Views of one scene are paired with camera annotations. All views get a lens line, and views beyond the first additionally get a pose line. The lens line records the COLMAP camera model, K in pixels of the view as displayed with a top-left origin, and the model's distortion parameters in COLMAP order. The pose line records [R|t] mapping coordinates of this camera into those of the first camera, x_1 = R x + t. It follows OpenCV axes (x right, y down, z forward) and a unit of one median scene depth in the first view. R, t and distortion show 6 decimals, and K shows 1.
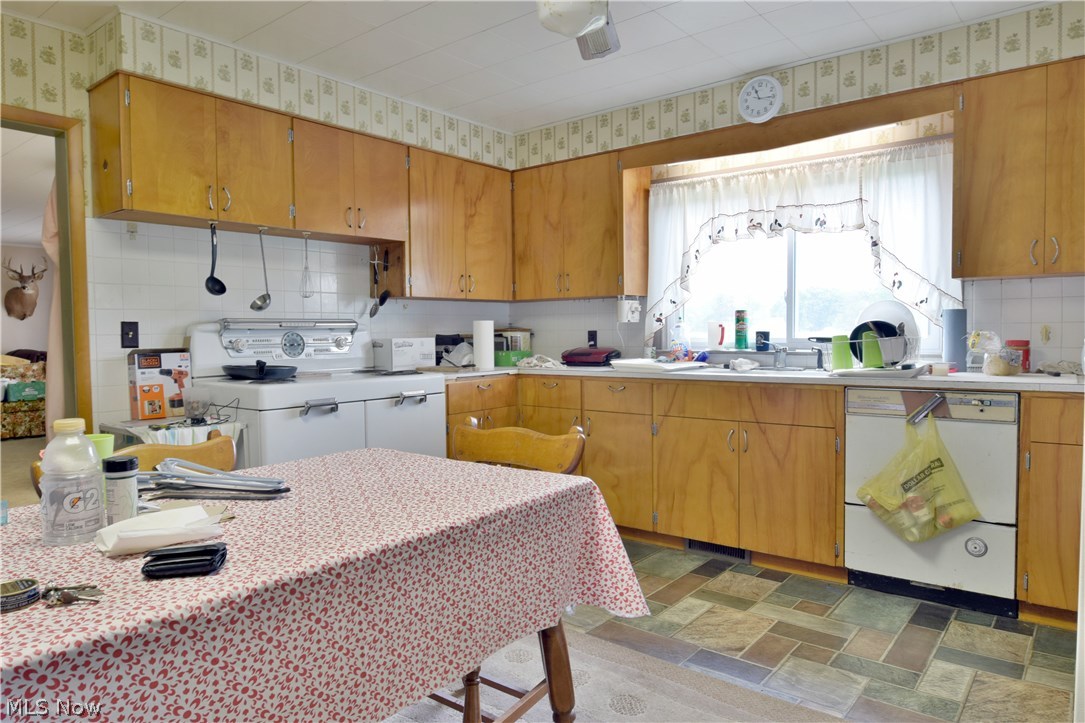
lens RADIAL K [[684.5, 0, 582.2], [0, 684.5, 365.4], [0, 0, 1]] dist [-0.039167, 0.001755]
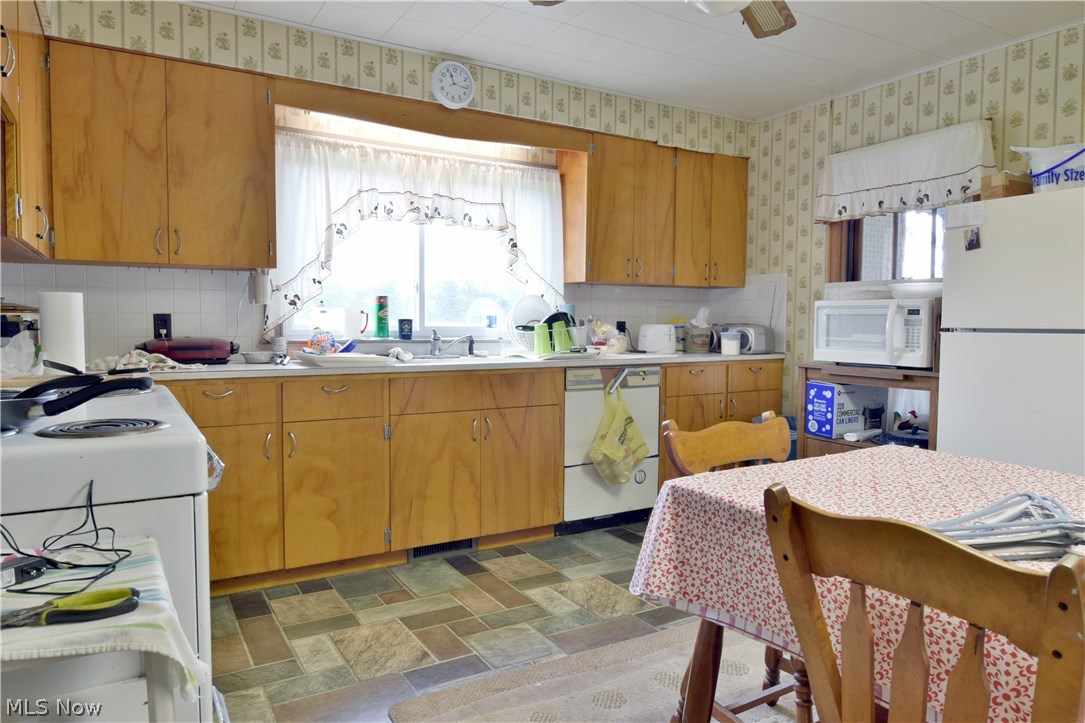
lens RADIAL K [[701.2, 0, 542.7], [0, 701.2, 355.7], [0, 0, 1]] dist [0.000458, -0.004562]
pose [[0.369727, -0.033382, 0.928541, -0.641713], [0.032972, 0.999196, 0.022793, -0.016243], [-0.928555, 0.022189, 0.370530, 0.498076]]
